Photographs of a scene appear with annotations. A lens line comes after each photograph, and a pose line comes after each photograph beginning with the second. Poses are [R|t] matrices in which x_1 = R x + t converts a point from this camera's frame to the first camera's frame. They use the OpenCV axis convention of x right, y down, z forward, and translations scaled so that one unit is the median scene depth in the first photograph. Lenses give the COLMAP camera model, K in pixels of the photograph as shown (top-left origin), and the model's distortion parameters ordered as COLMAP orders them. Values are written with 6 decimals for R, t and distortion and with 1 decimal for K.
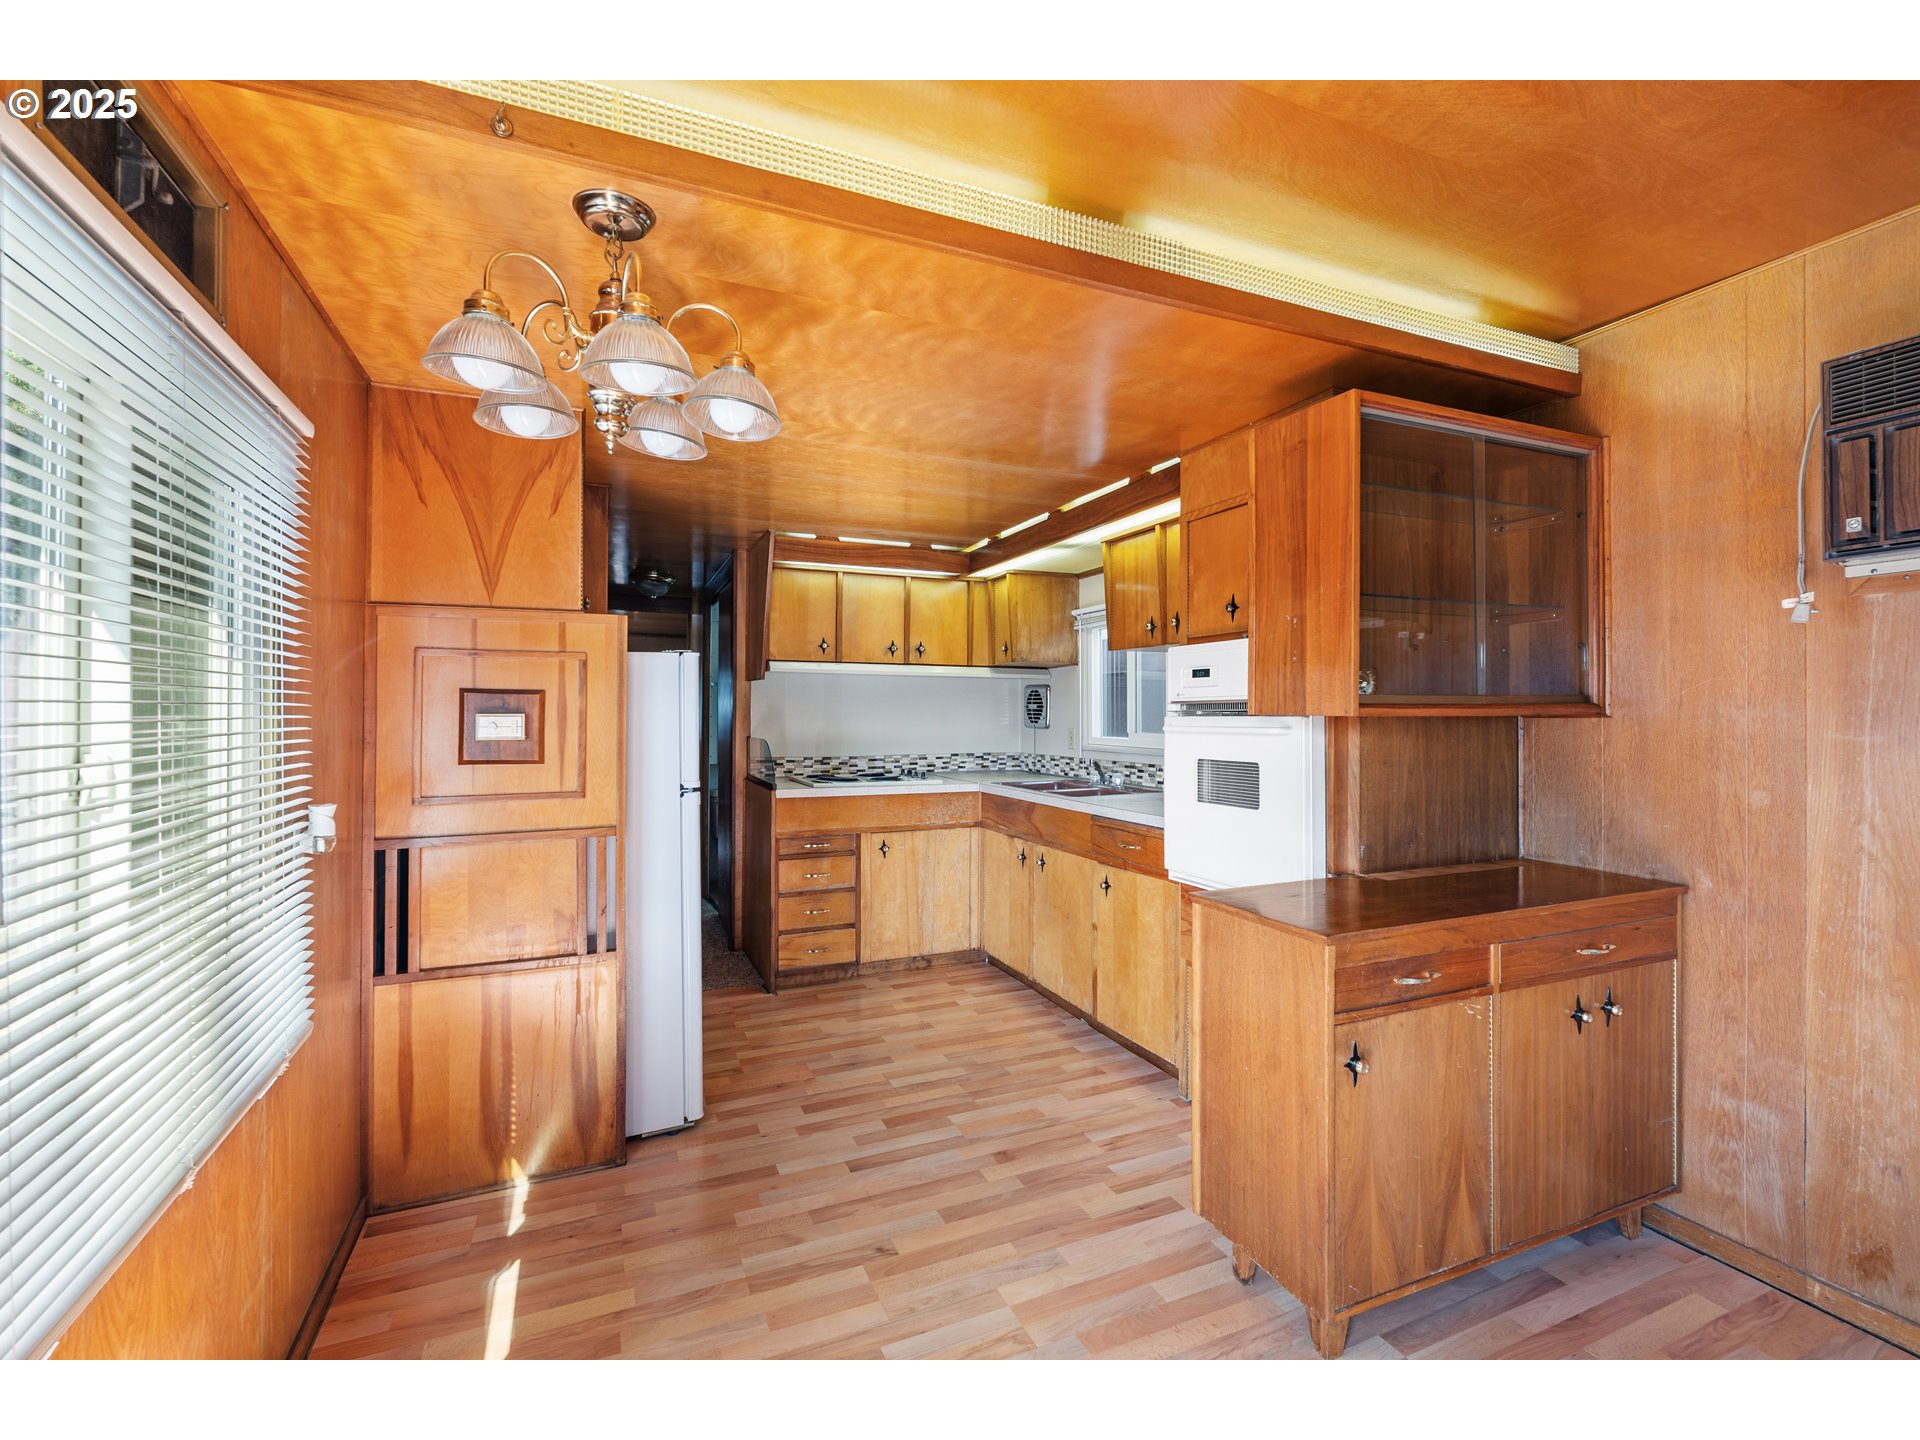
lens RADIAL K [[843.4, 0, 958.9], [0, 843.4, 712.7], [0, 0, 1]] dist [-0.003162, -0.000728]
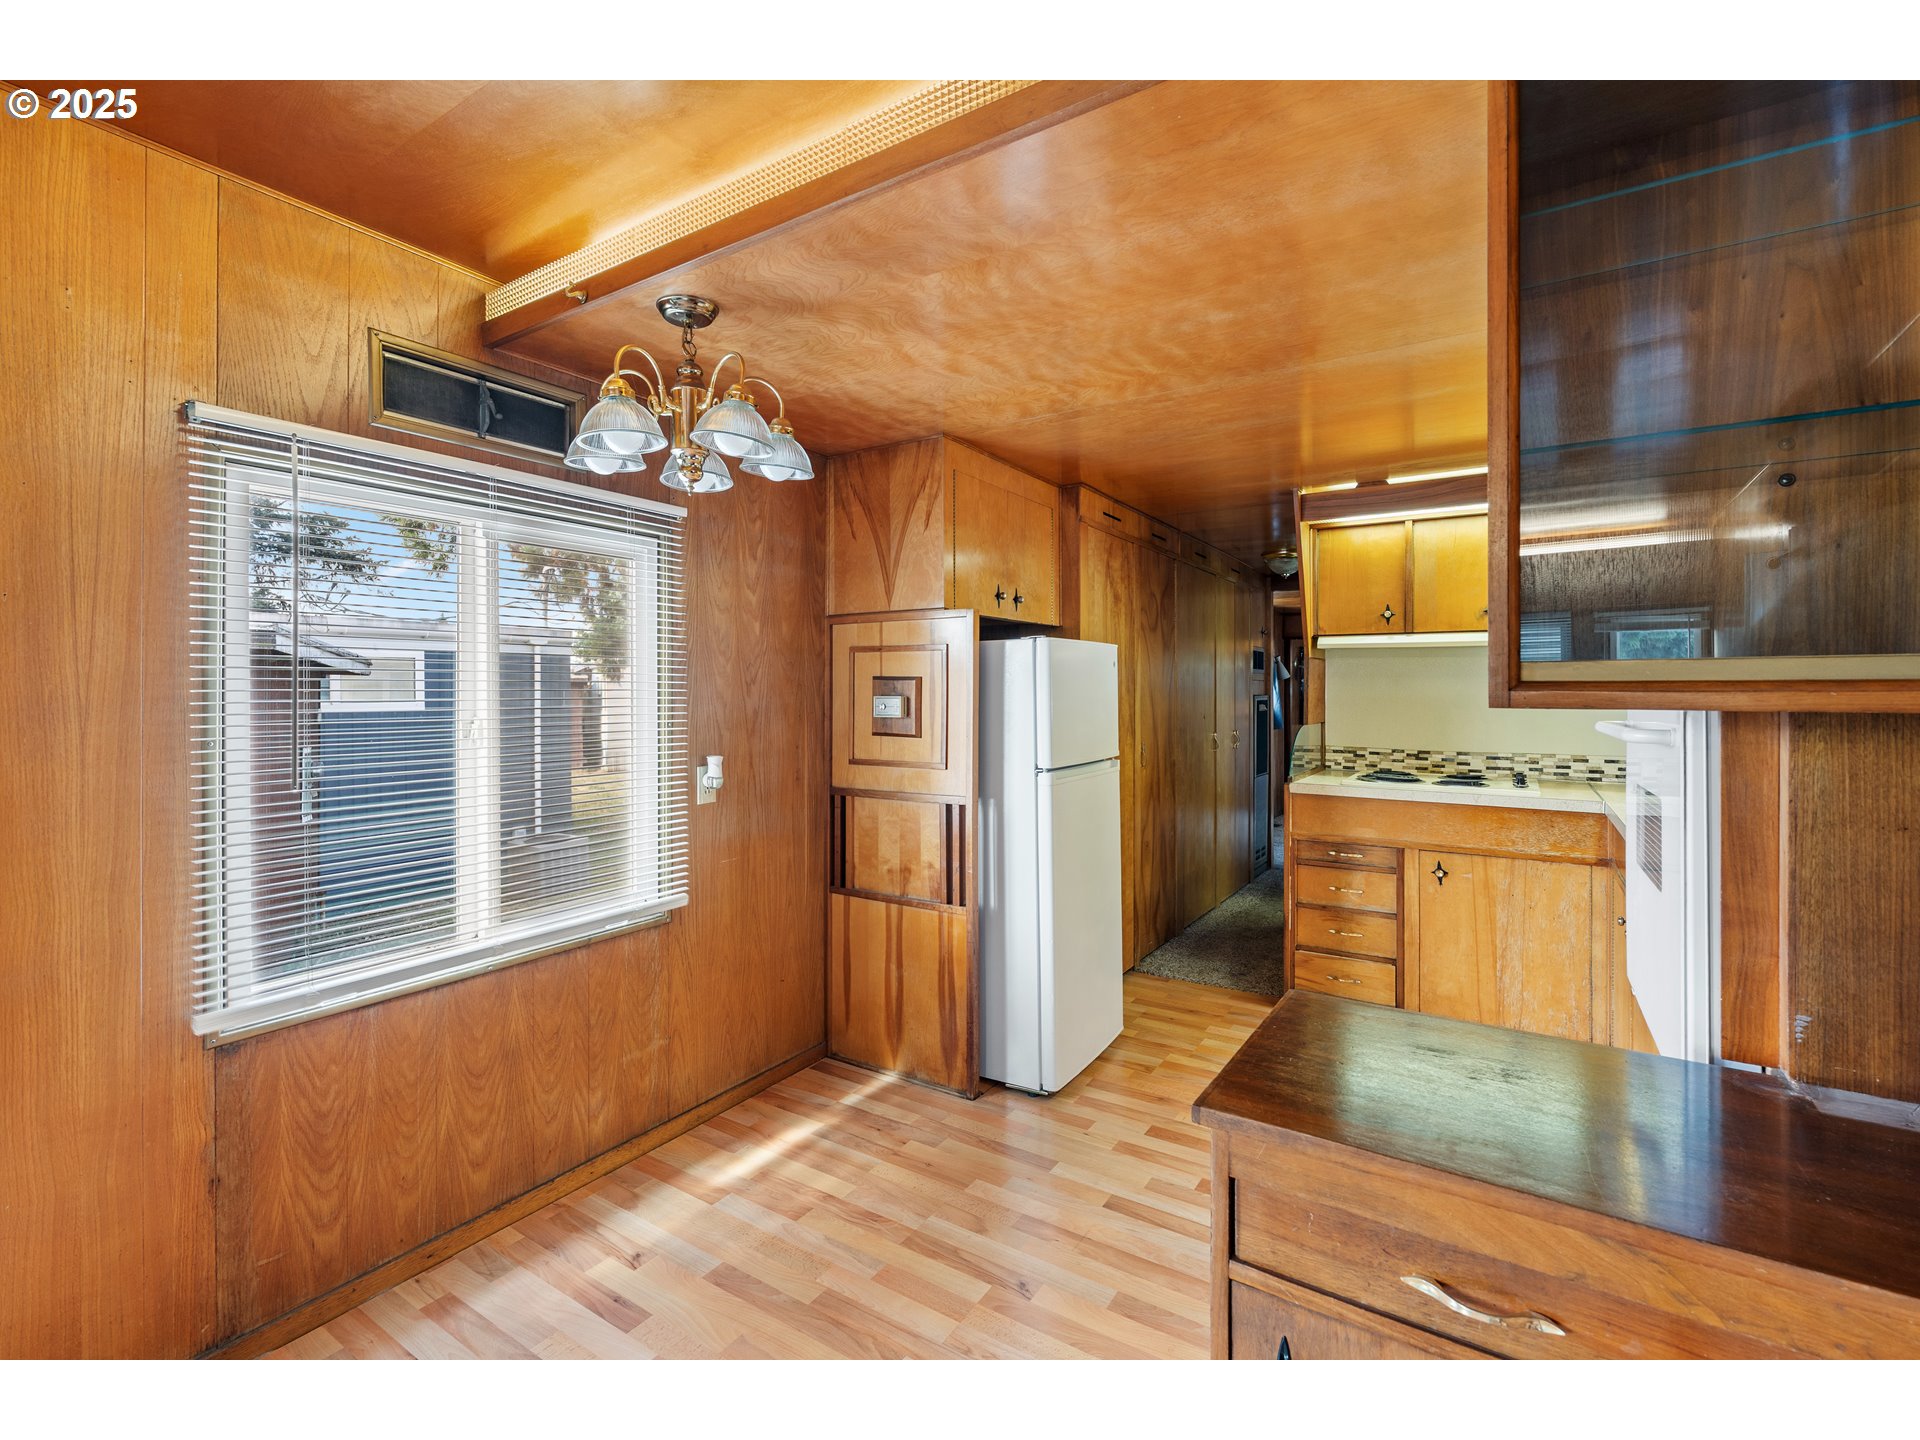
lens RADIAL K [[843.4, 0, 965.2], [0, 843.4, 695.8], [0, 0, 1]] dist [-0.003162, -0.000728]
pose [[0.563716, 0.003172, -0.825962, 0.314765], [-0.001913, 0.999995, 0.002535, -0.001525], [0.825966, 0.000152, 0.563719, 0.219729]]
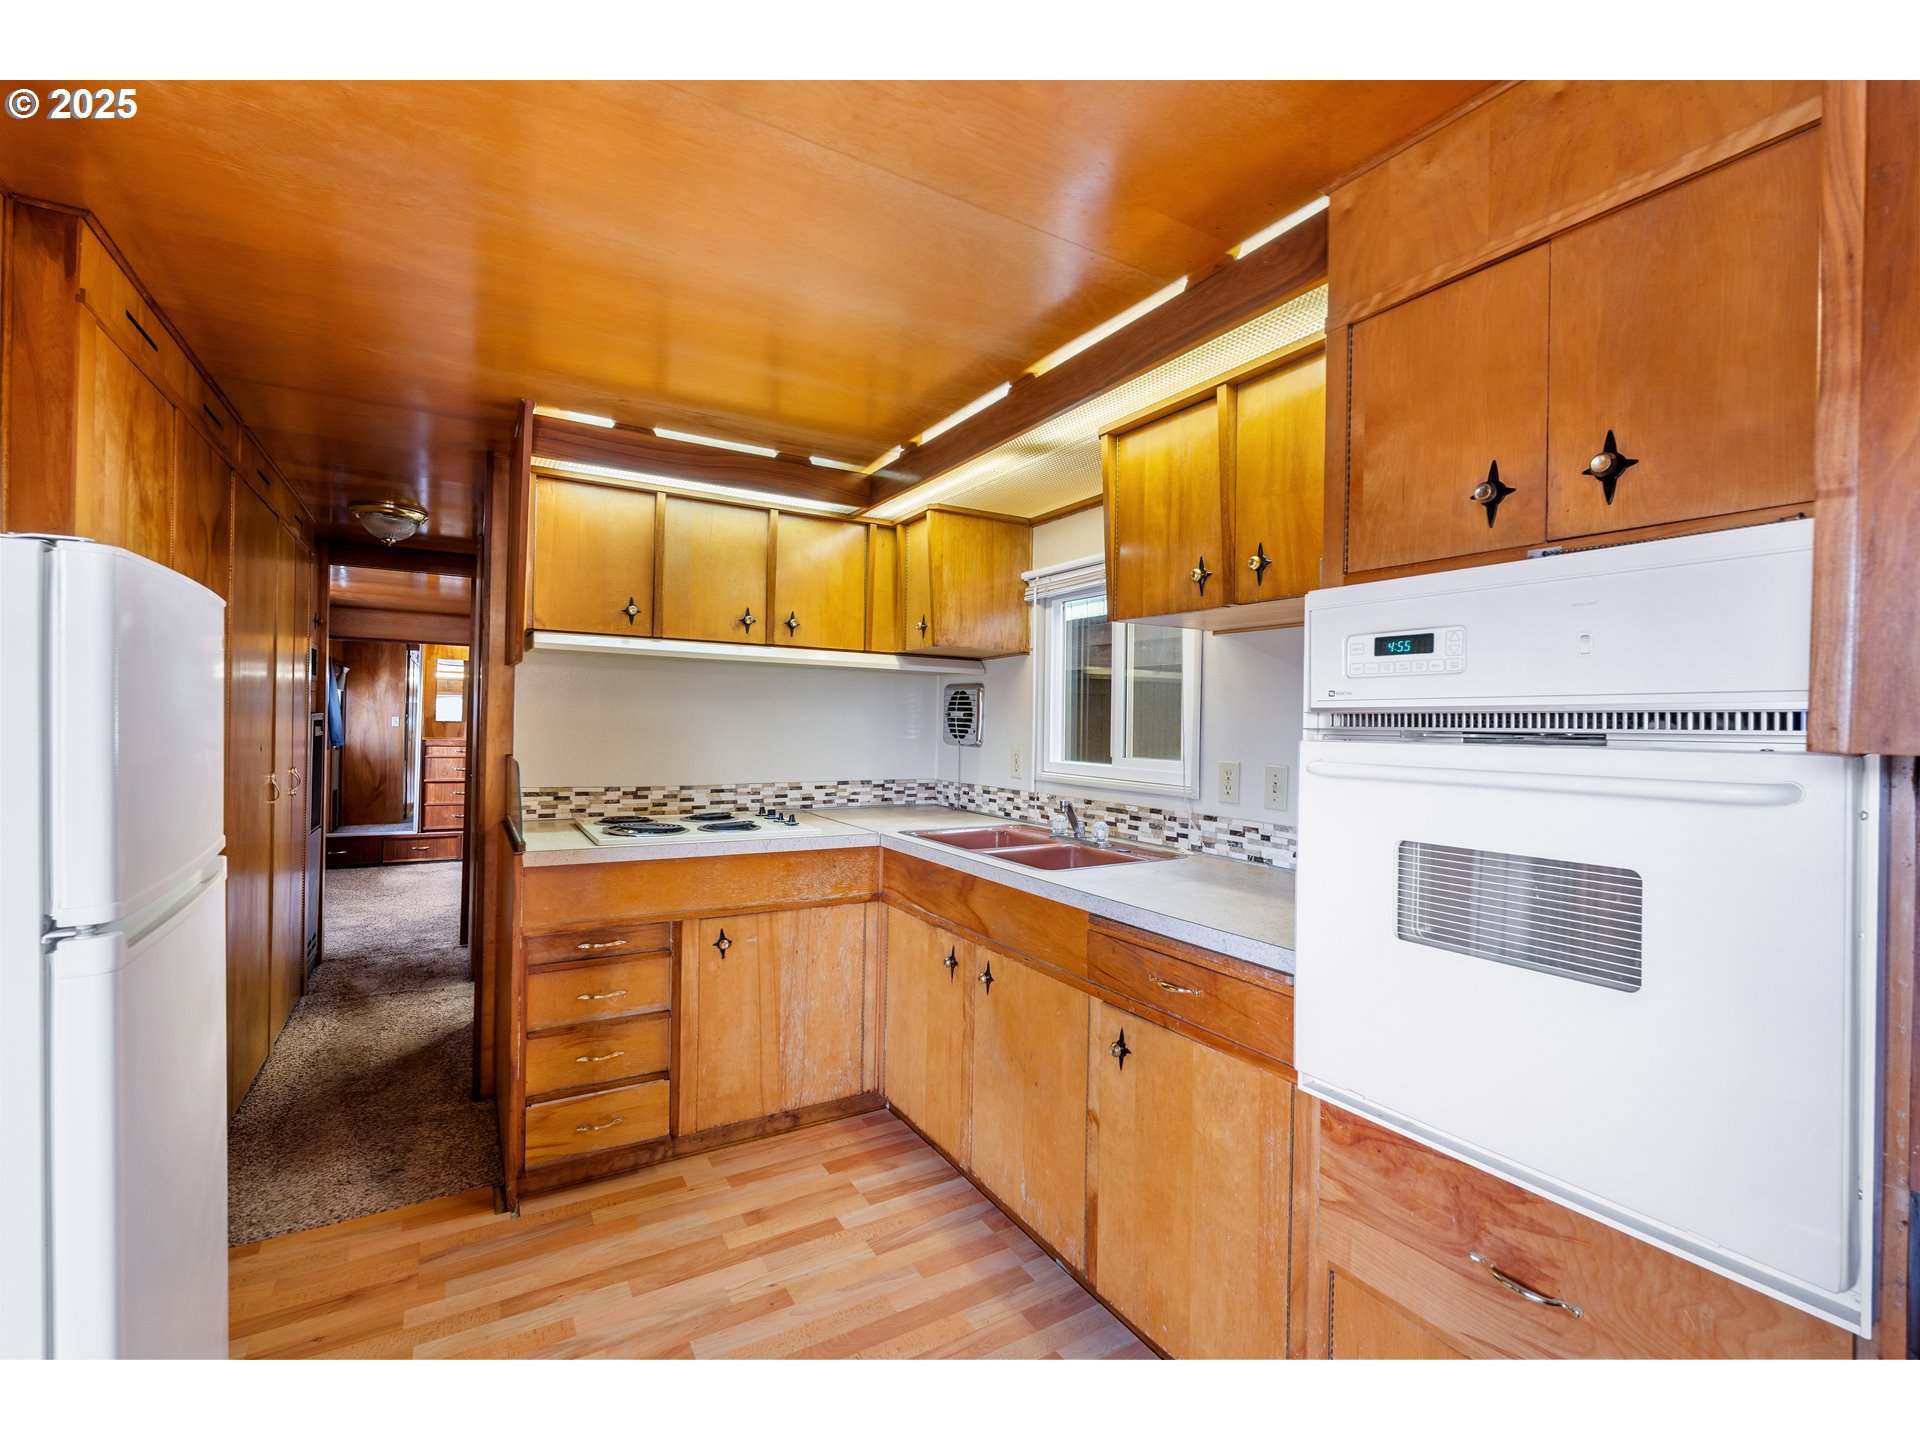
lens RADIAL K [[843.4, 0, 969.0], [0, 843.4, 722.3], [0, 0, 1]] dist [-0.003162, -0.000728]
pose [[0.990098, 0.015759, 0.139488, 0.000304], [-0.016009, 0.999872, 0.000668, -0.001923], [-0.139460, -0.002894, 0.990224, 0.389916]]
